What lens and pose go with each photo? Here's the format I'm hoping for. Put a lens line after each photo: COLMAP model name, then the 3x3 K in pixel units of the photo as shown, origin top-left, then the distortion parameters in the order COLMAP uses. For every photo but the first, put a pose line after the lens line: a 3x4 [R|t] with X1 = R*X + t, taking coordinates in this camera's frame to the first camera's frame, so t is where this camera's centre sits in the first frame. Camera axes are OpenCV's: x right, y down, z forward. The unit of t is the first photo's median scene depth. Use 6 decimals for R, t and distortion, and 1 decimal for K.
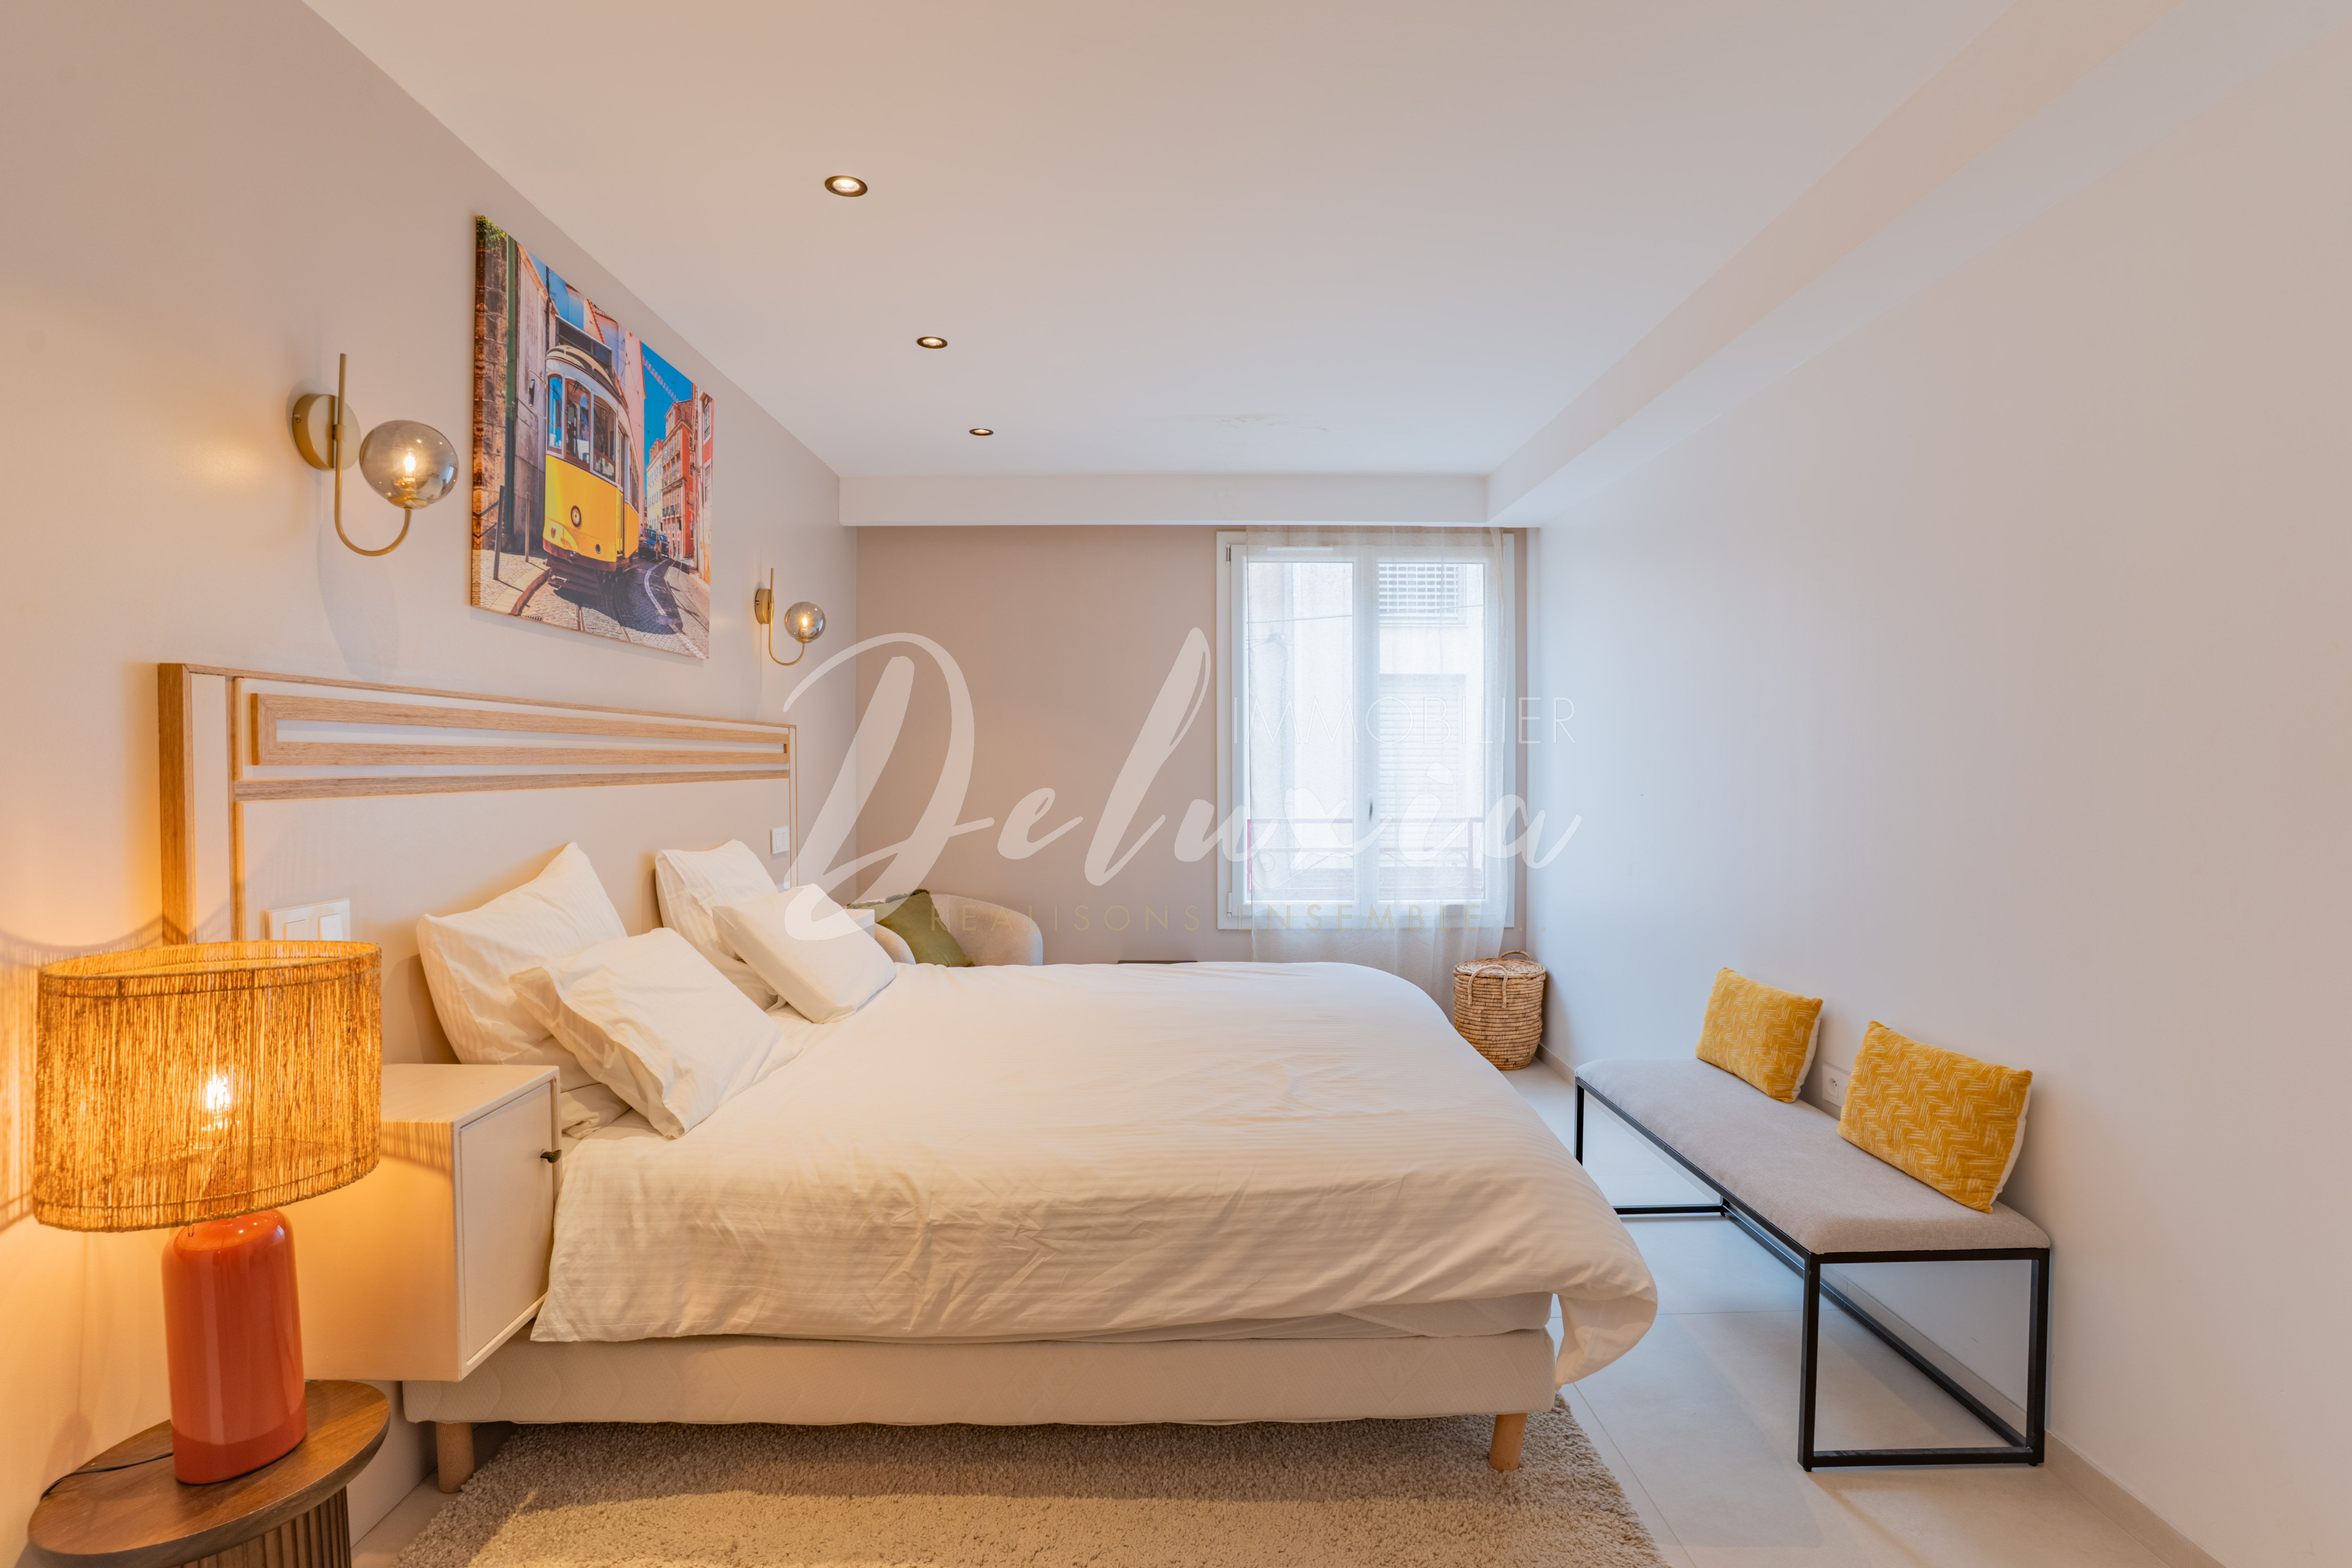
lens RADIAL K [[1148.0, 0, 1193.3], [0, 1148.0, 761.7], [0, 0, 1]] dist [-0.077407, 0.034196]
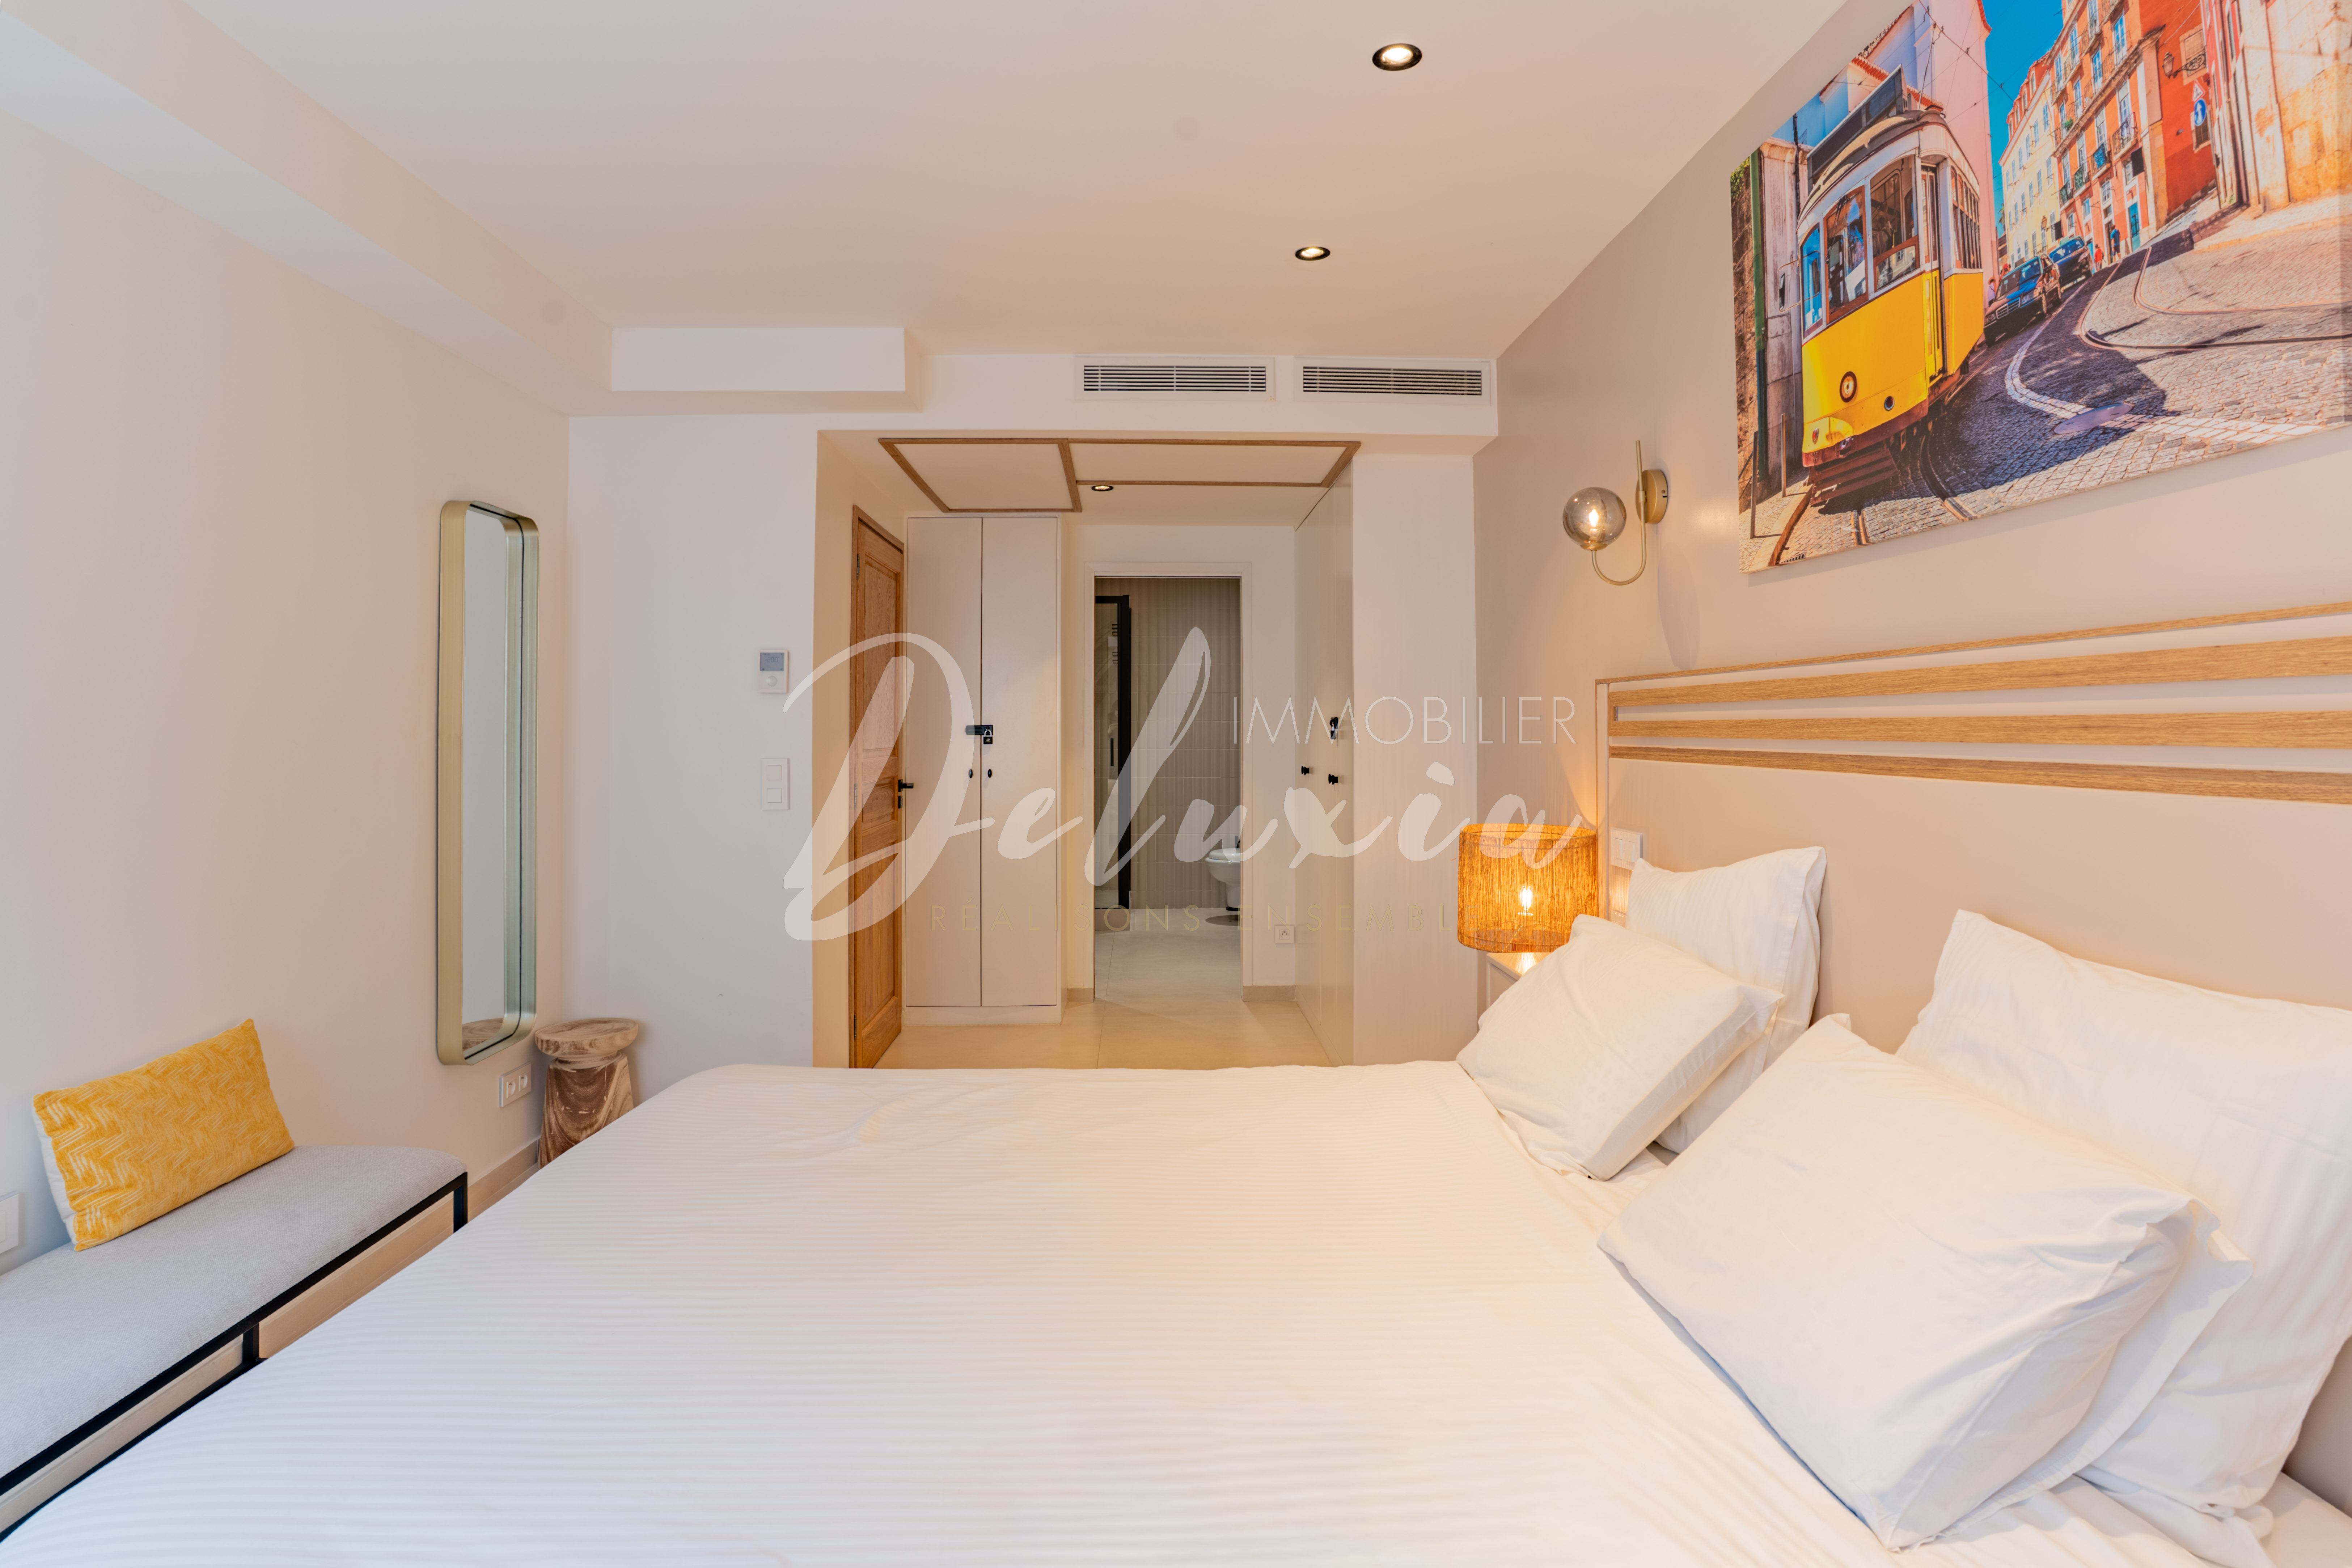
lens RADIAL K [[1168.3, 0, 1175.7], [0, 1168.3, 730.0], [0, 0, 1]] dist [-0.000144, -0.000021]
pose [[-0.999946, -0.007912, -0.006718, -0.150749], [-0.007922, 0.999968, 0.001462, -0.002945], [0.006706, 0.001515, -0.999976, 2.036393]]
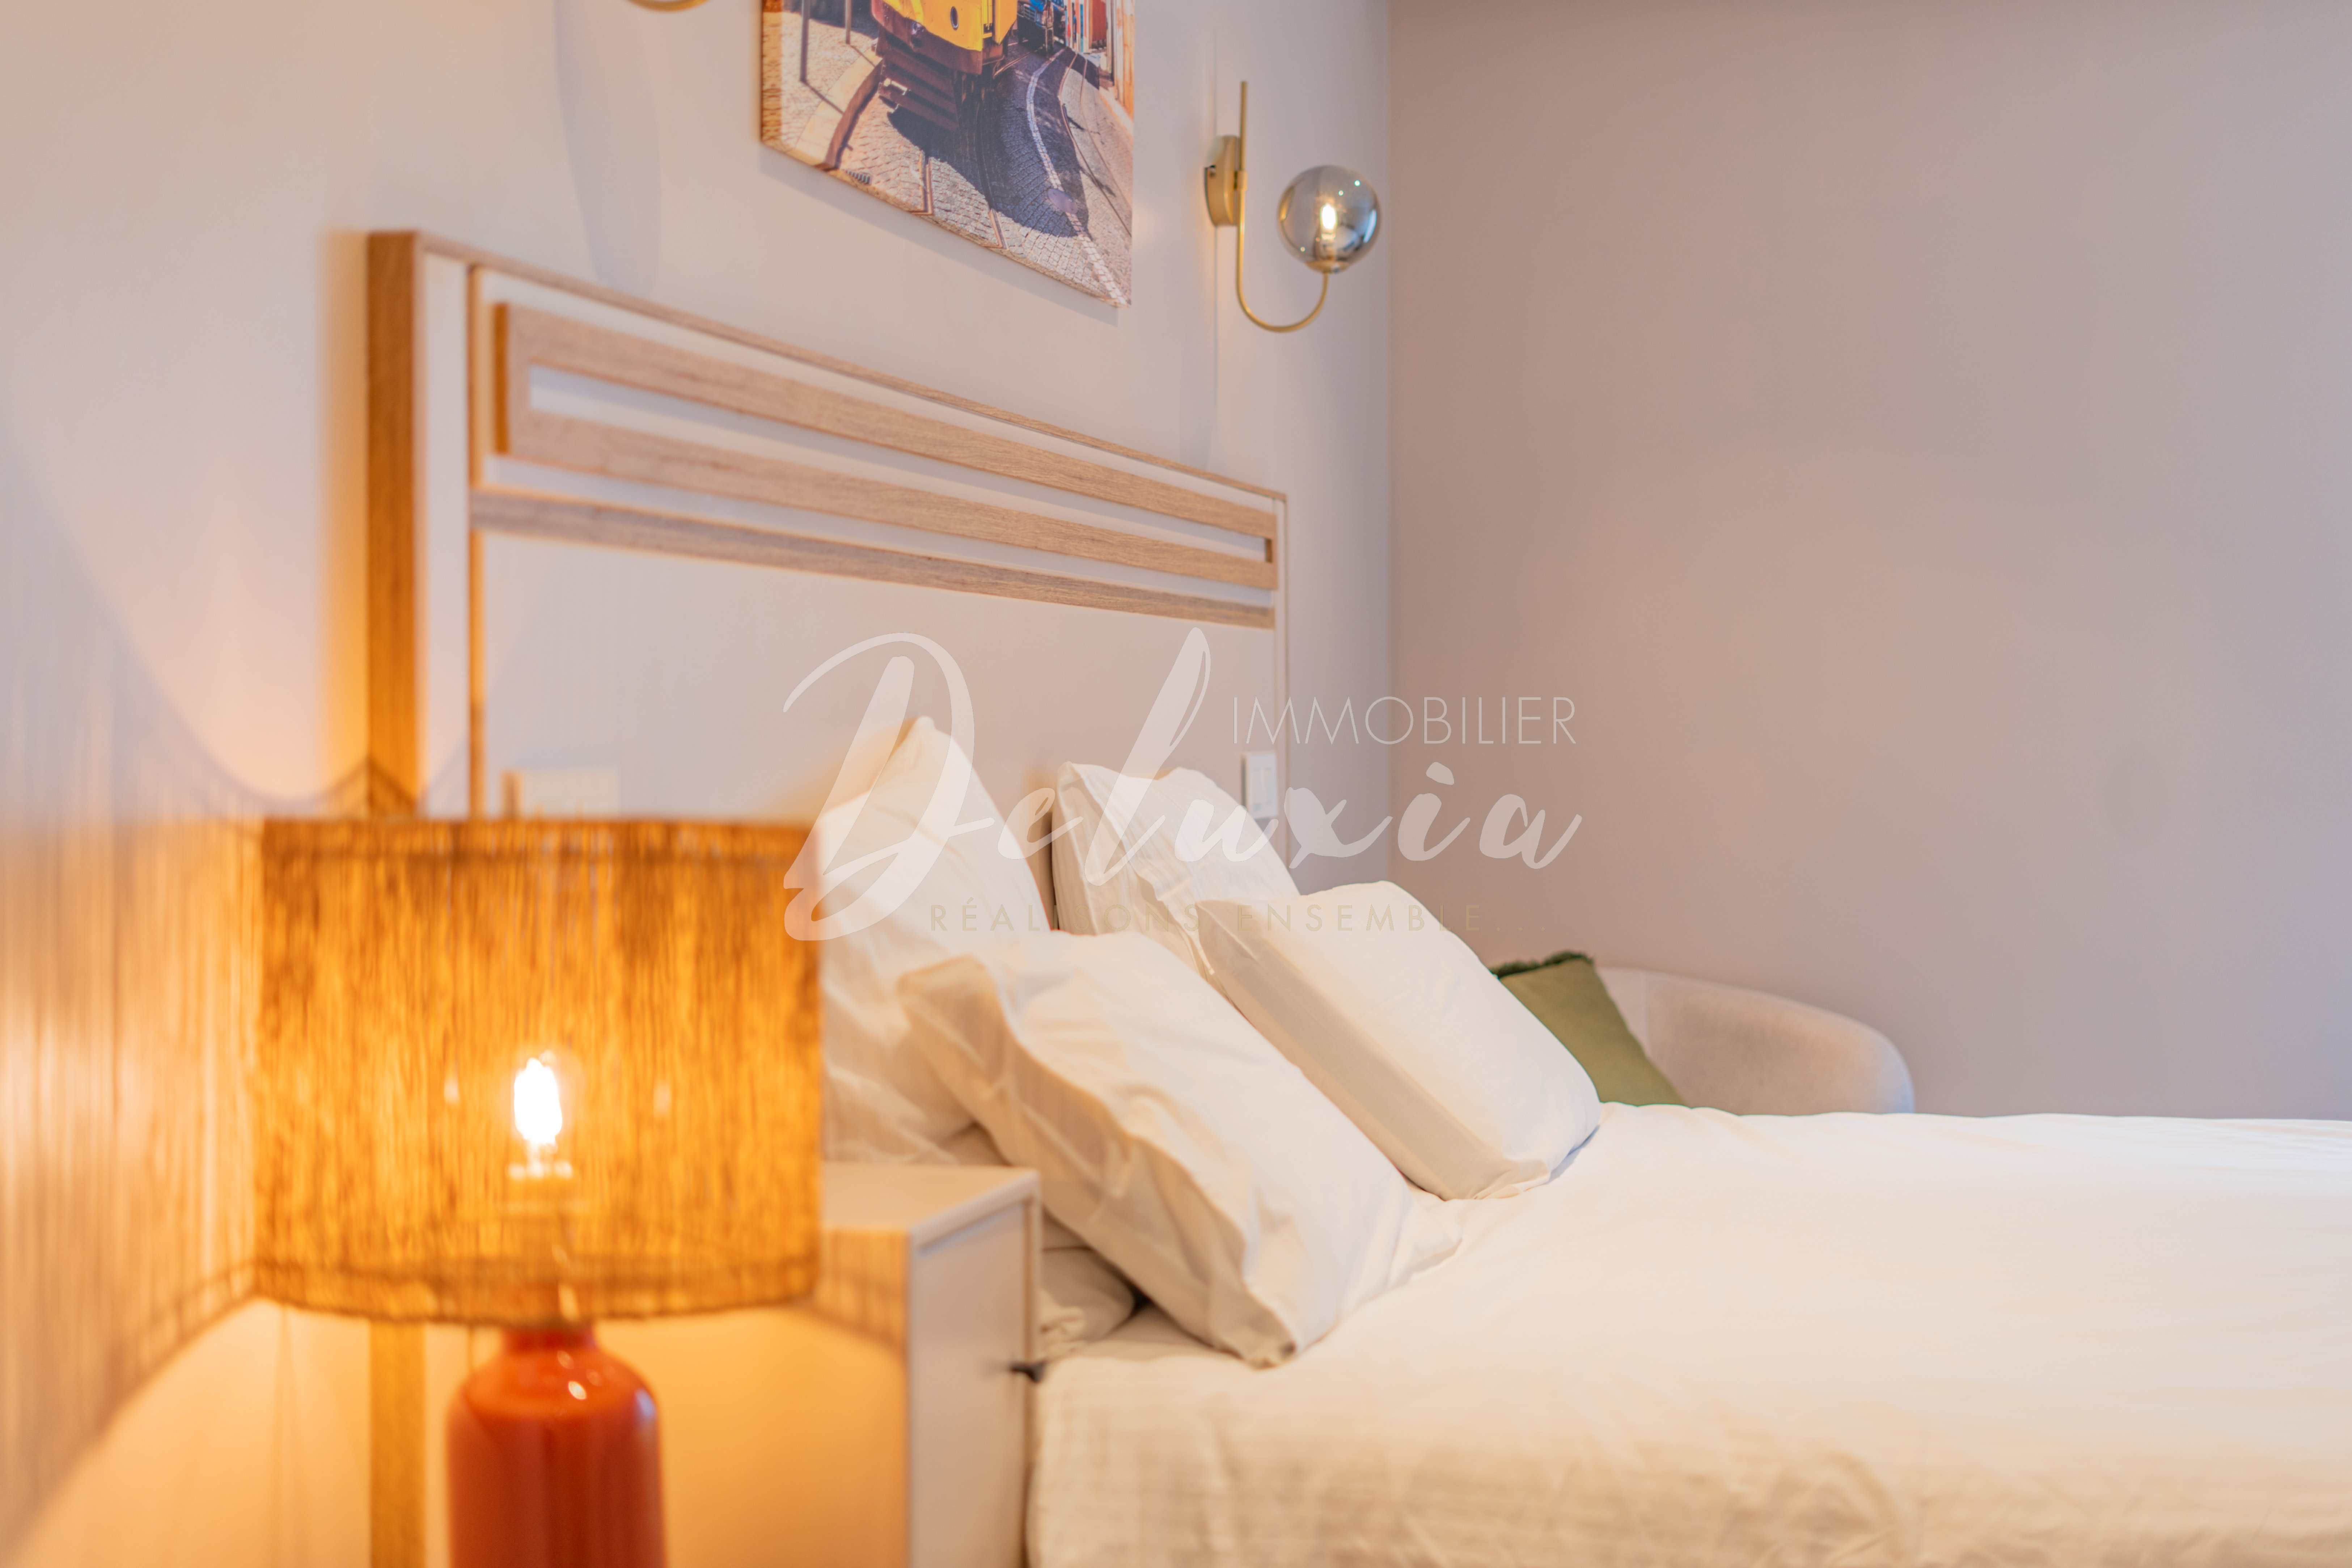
lens RADIAL K [[3473.4, 0, 1172.0], [0, 3473.4, 713.2], [0, 0, 1]] dist [-0.010979, -0.077468]
pose [[0.963895, 0.001777, -0.266275, -0.138601], [-0.003290, 0.999981, -0.005236, 0.088479], [0.266261, 0.005923, 0.963883, -0.252456]]
